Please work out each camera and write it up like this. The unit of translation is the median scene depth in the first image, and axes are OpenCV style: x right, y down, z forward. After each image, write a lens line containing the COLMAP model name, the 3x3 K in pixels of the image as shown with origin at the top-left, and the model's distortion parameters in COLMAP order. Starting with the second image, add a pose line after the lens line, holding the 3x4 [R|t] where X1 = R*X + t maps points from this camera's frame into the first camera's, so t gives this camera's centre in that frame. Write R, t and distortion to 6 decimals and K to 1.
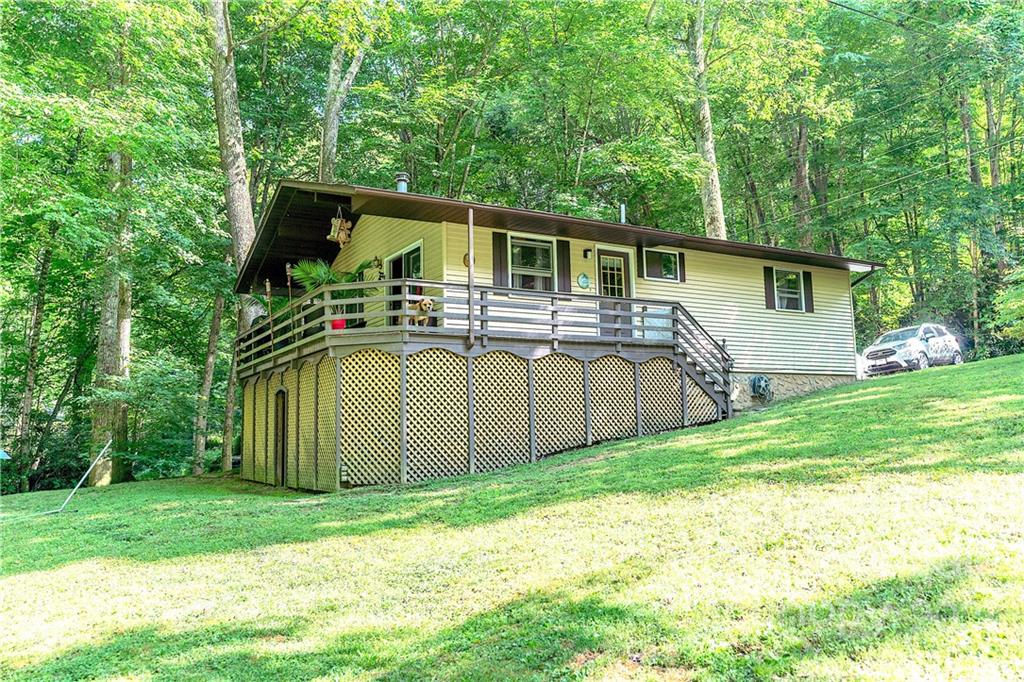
lens RADIAL K [[759.7, 0, 512.0], [0, 759.7, 341.0], [0, 0, 1]] dist [0.000924, 0.000605]
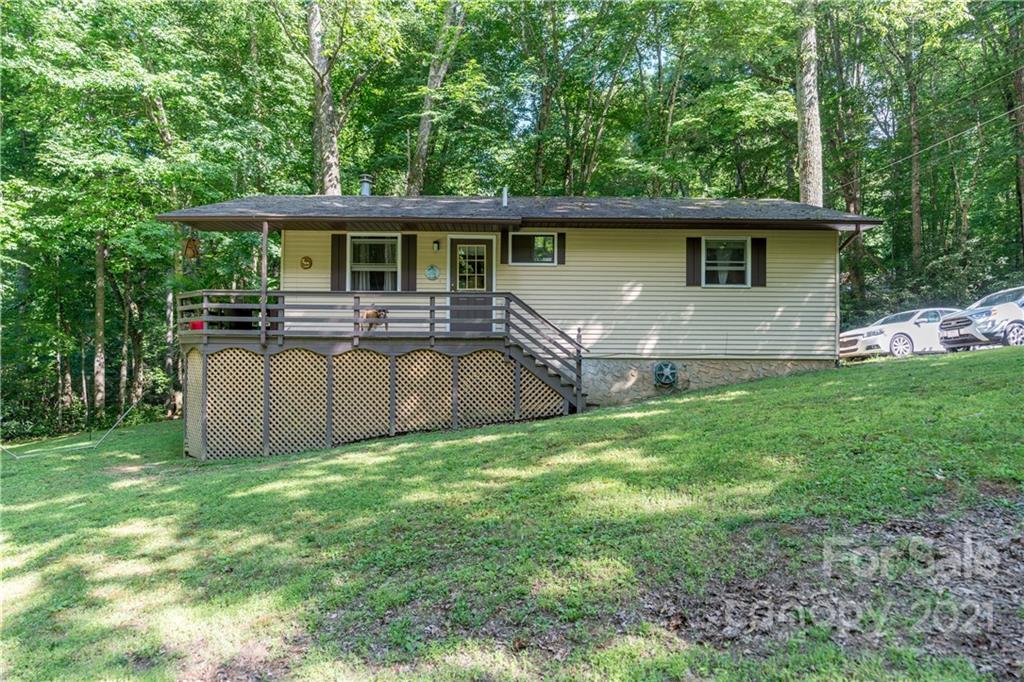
lens RADIAL K [[609.0, 0, 512.0], [0, 609.0, 341.0], [0, 0, 1]] dist [0.000942, 0.000149]
pose [[0.872005, 0.024825, -0.488867, 0.565672], [0.031042, 0.993898, 0.105842, -0.067375], [0.488512, -0.107470, 0.865914, 0.311789]]
